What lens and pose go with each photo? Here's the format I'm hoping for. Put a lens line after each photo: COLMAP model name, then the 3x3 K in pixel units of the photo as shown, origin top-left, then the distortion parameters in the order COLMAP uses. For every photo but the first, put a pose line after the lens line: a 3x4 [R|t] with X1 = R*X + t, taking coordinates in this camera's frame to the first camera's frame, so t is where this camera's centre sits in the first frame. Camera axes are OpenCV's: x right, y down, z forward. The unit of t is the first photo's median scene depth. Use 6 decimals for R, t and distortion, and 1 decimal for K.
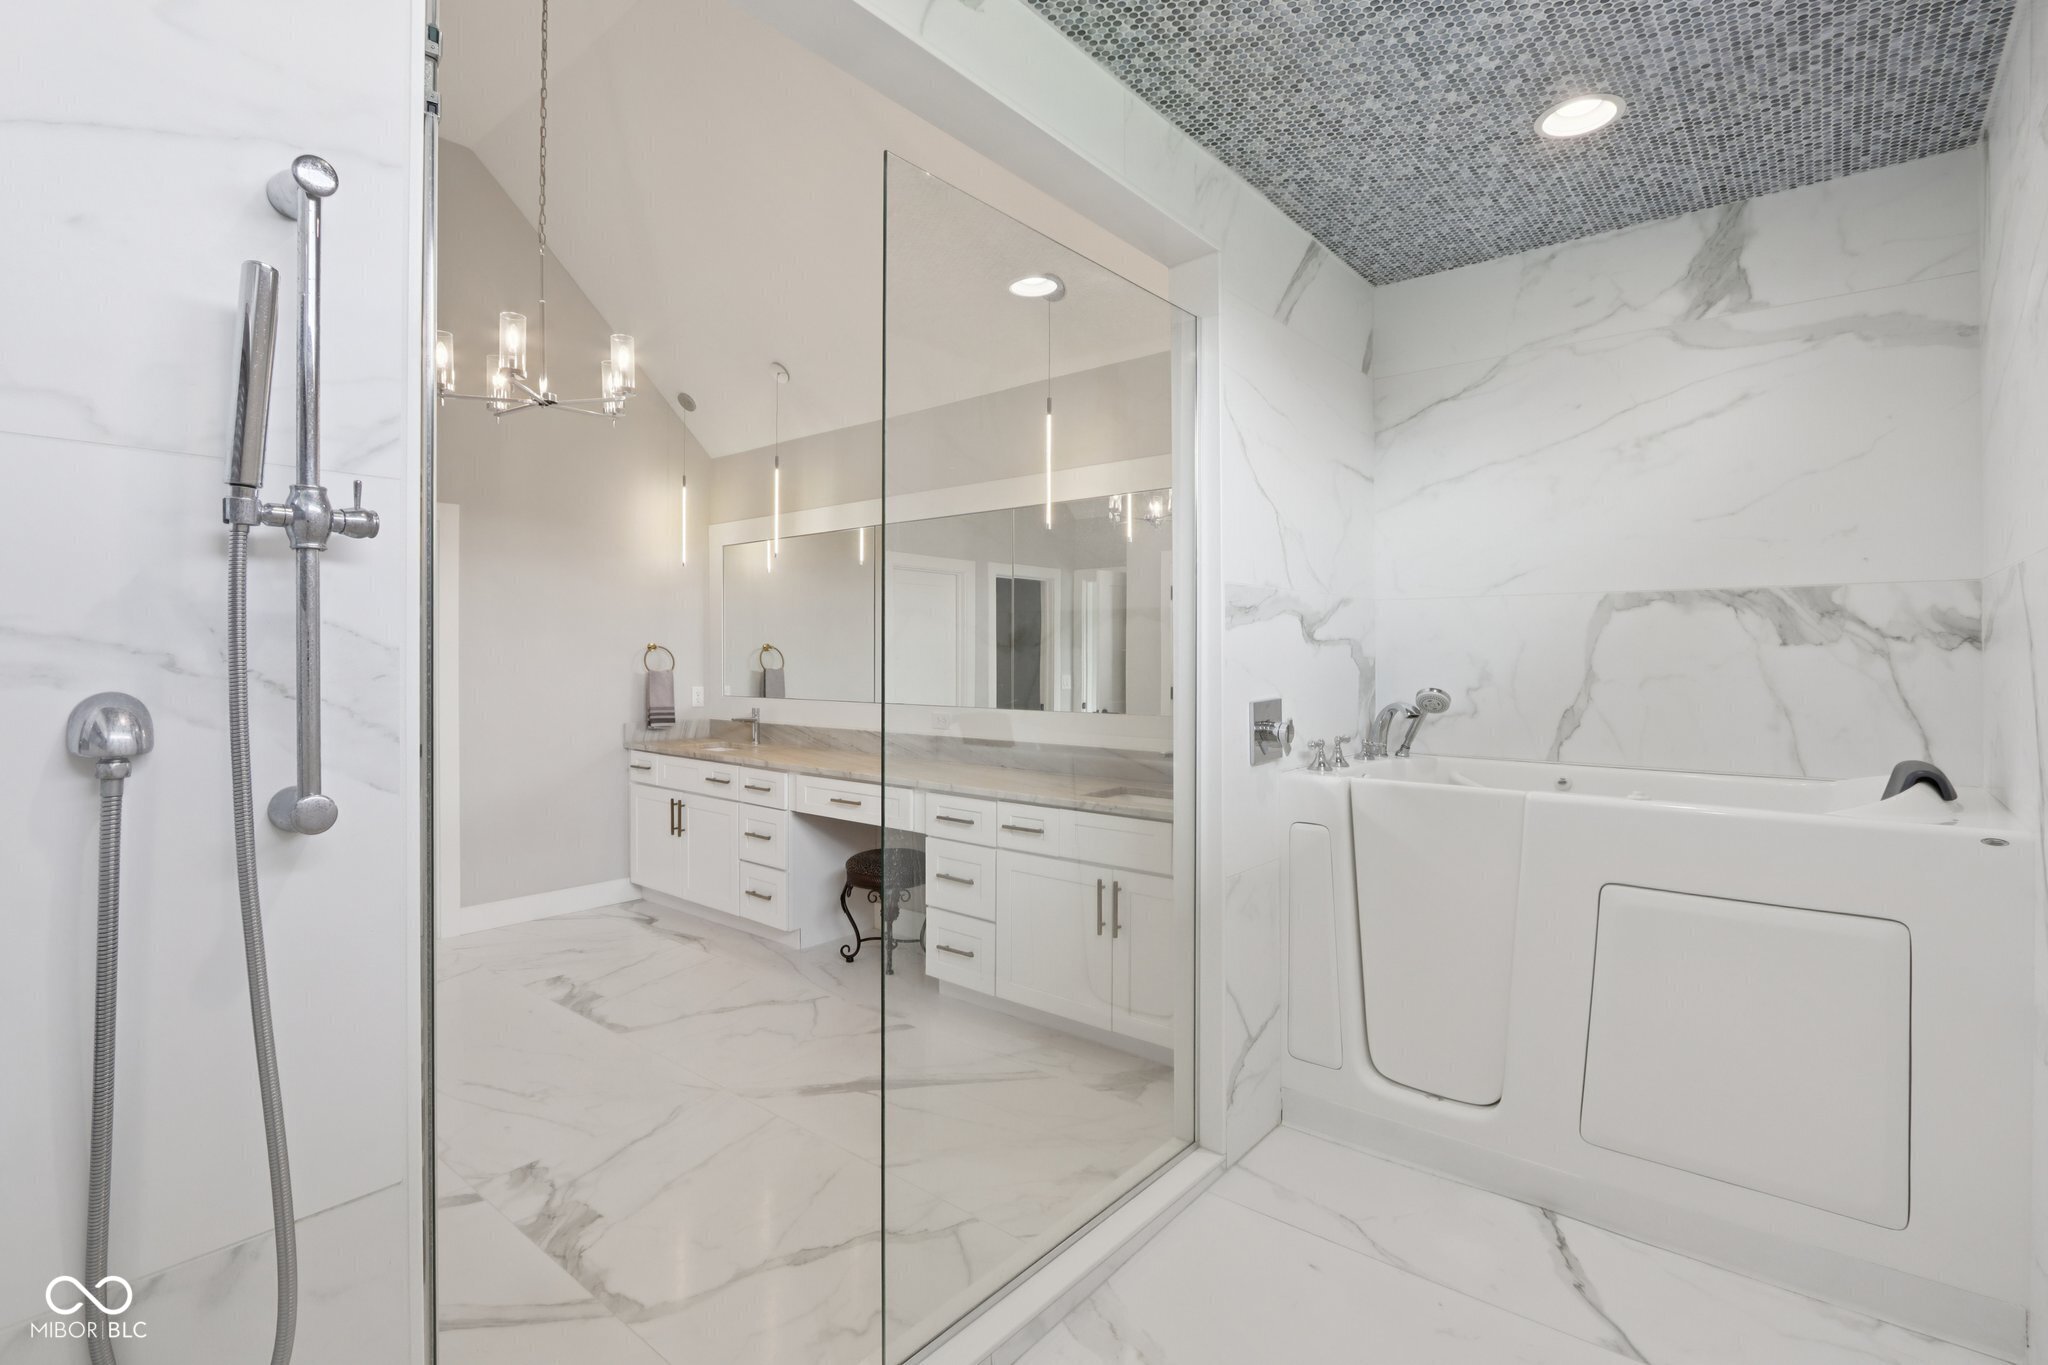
lens RADIAL K [[955.5, 0, 1013.1], [0, 955.5, 672.4], [0, 0, 1]] dist [0.013417, 0.000201]
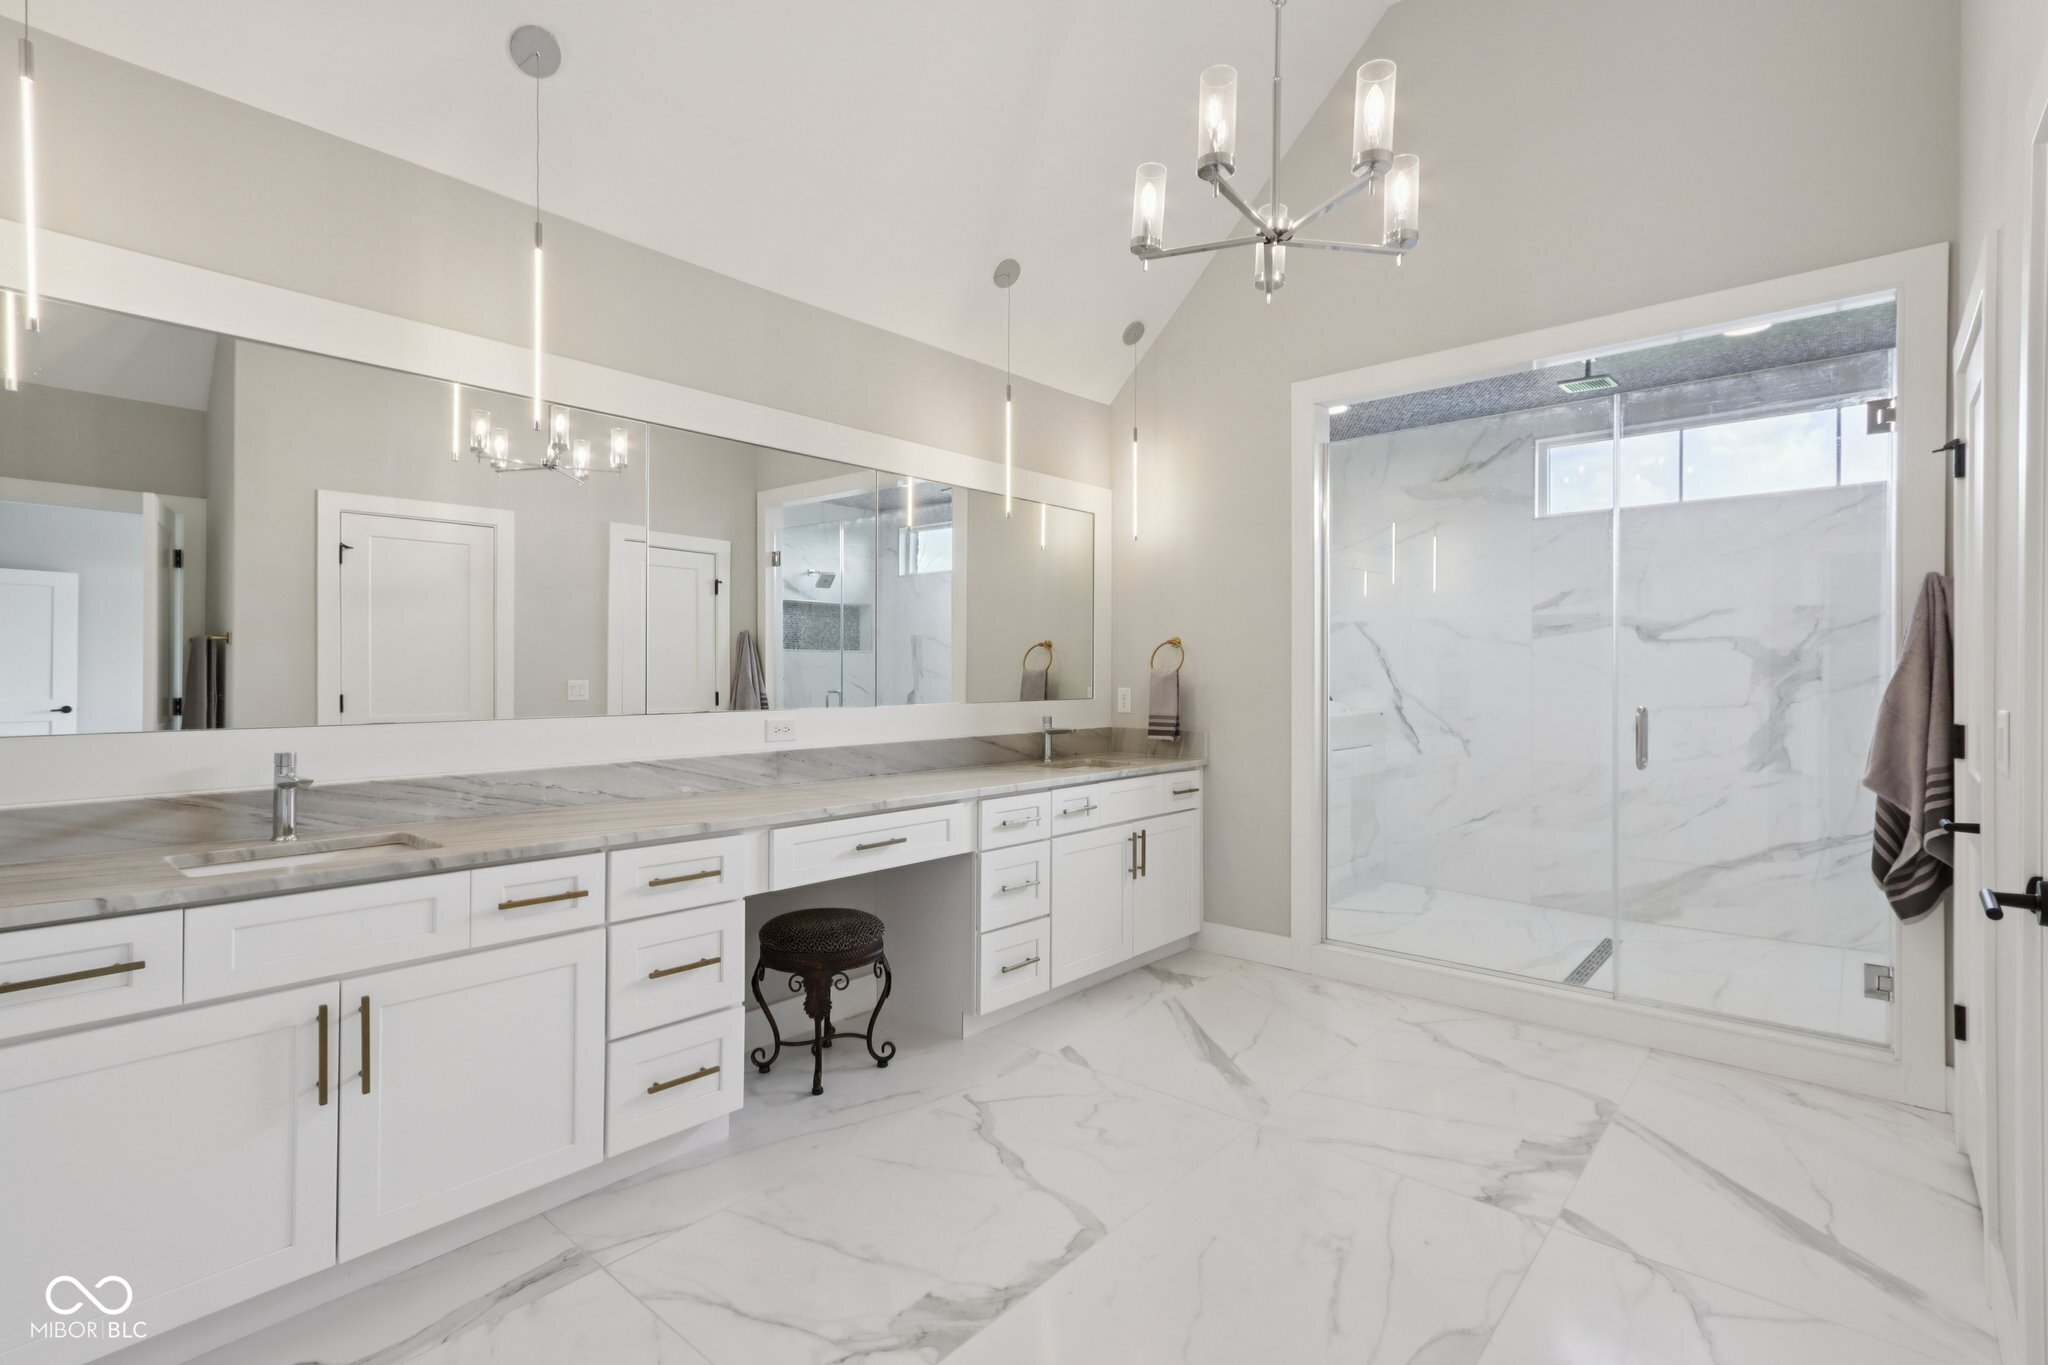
lens RADIAL K [[955.5, 0, 1018.4], [0, 955.5, 677.2], [0, 0, 1]] dist [0.013417, 0.000201]
pose [[0.016445, -0.003186, 0.999860, -1.052155], [0.015525, 0.999875, 0.002931, 0.014178], [-0.999744, 0.015474, 0.016492, 1.061206]]
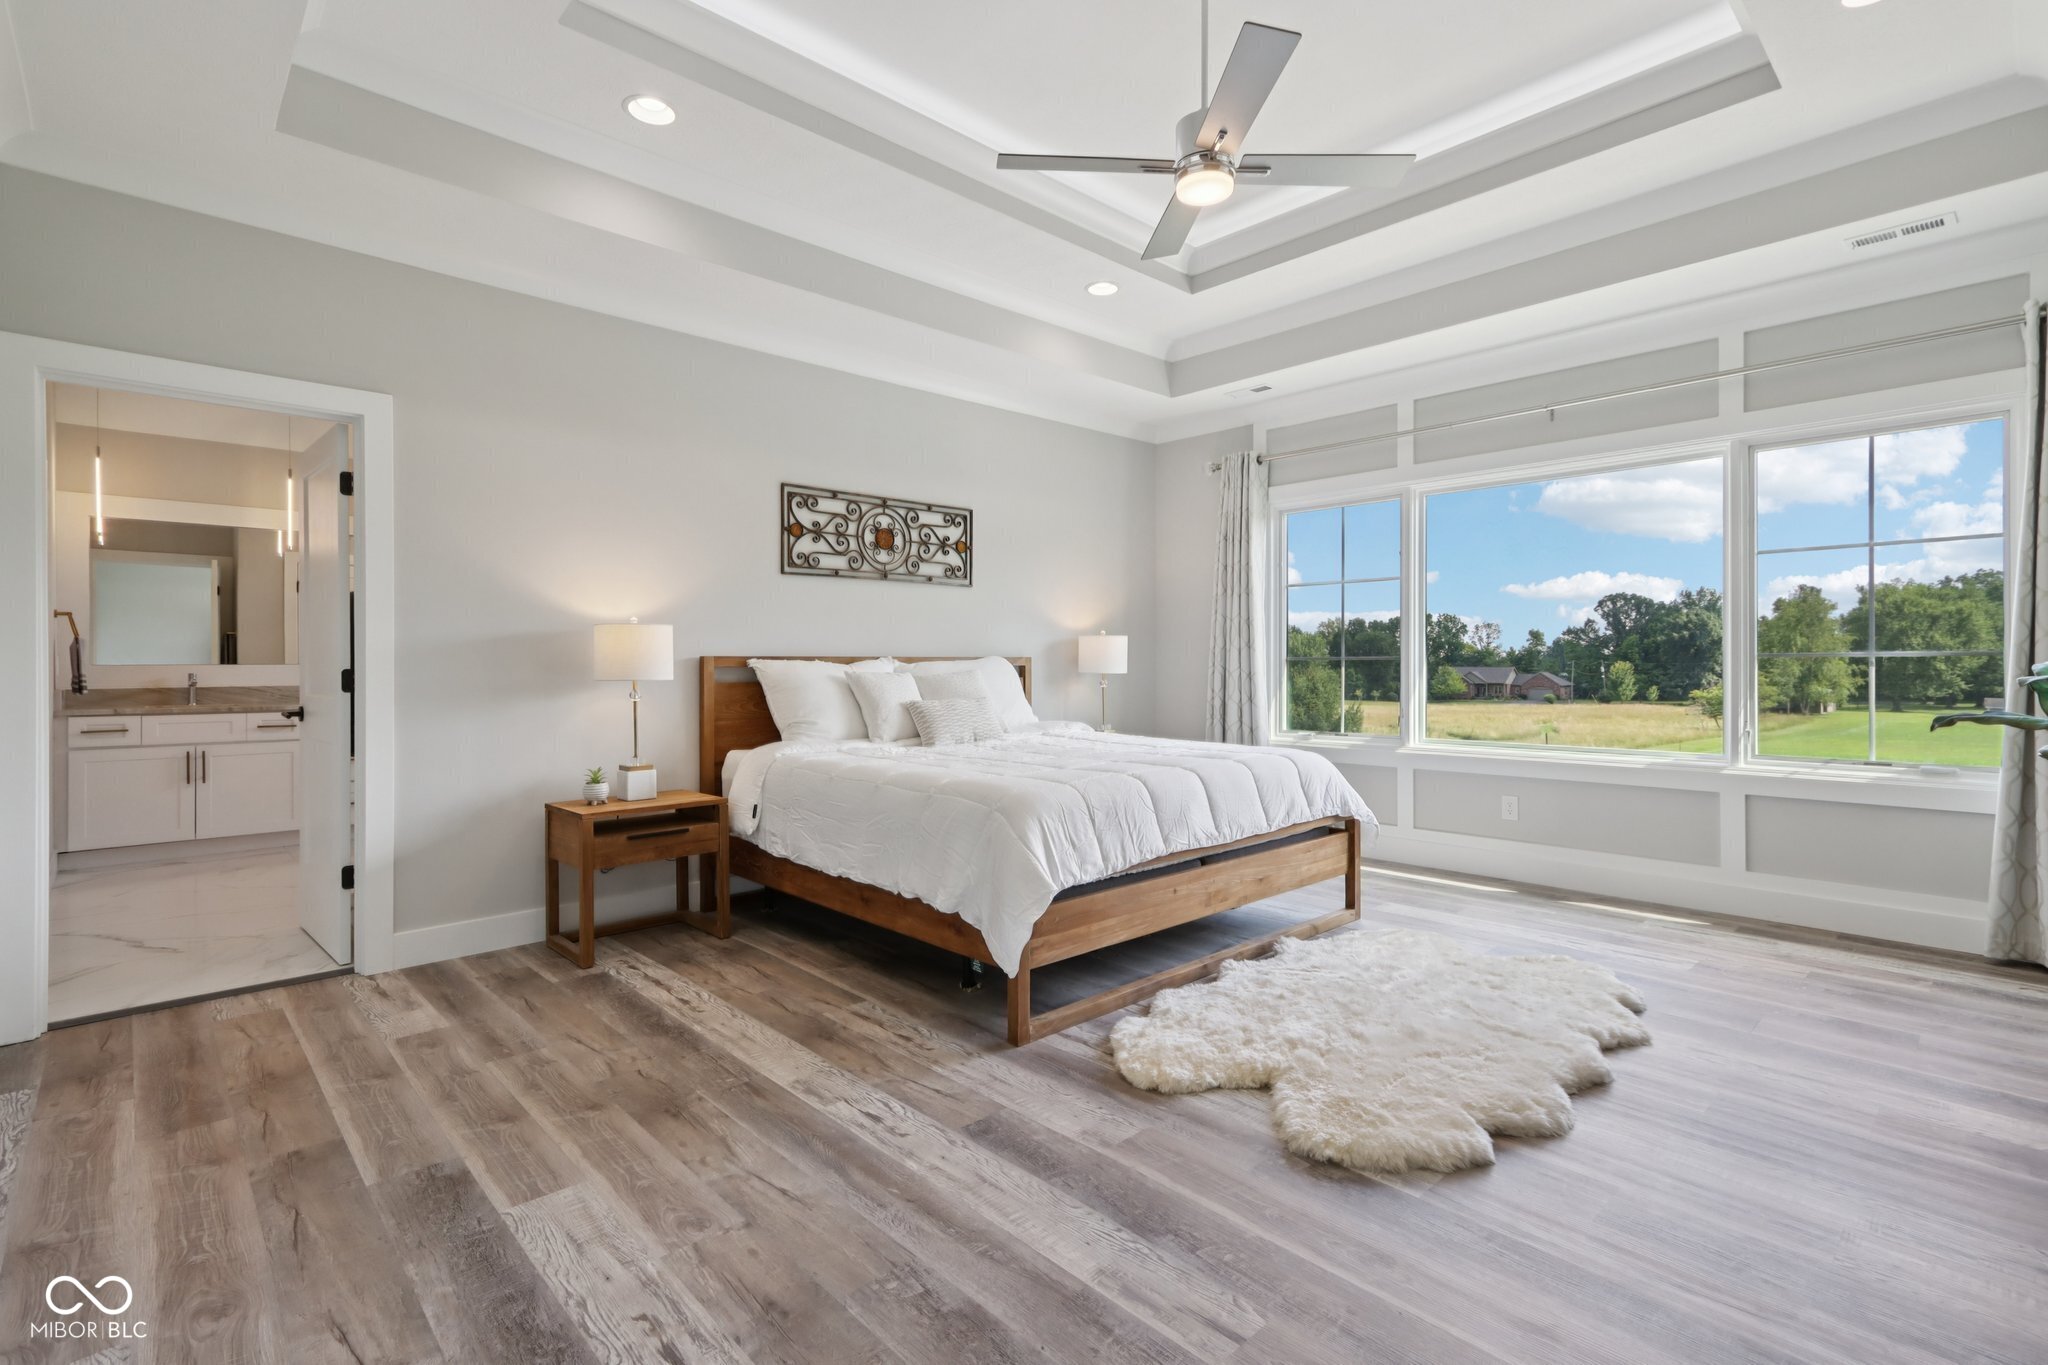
lens RADIAL K [[955.5, 0, 1017.1], [0, 955.5, 678.2], [0, 0, 1]] dist [0.013417, 0.000201]
pose [[0.120401, -0.009698, 0.992678, -1.987177], [0.018126, 0.999807, 0.007569, 0.081939], [-0.992560, 0.017082, 0.120553, -0.149326]]
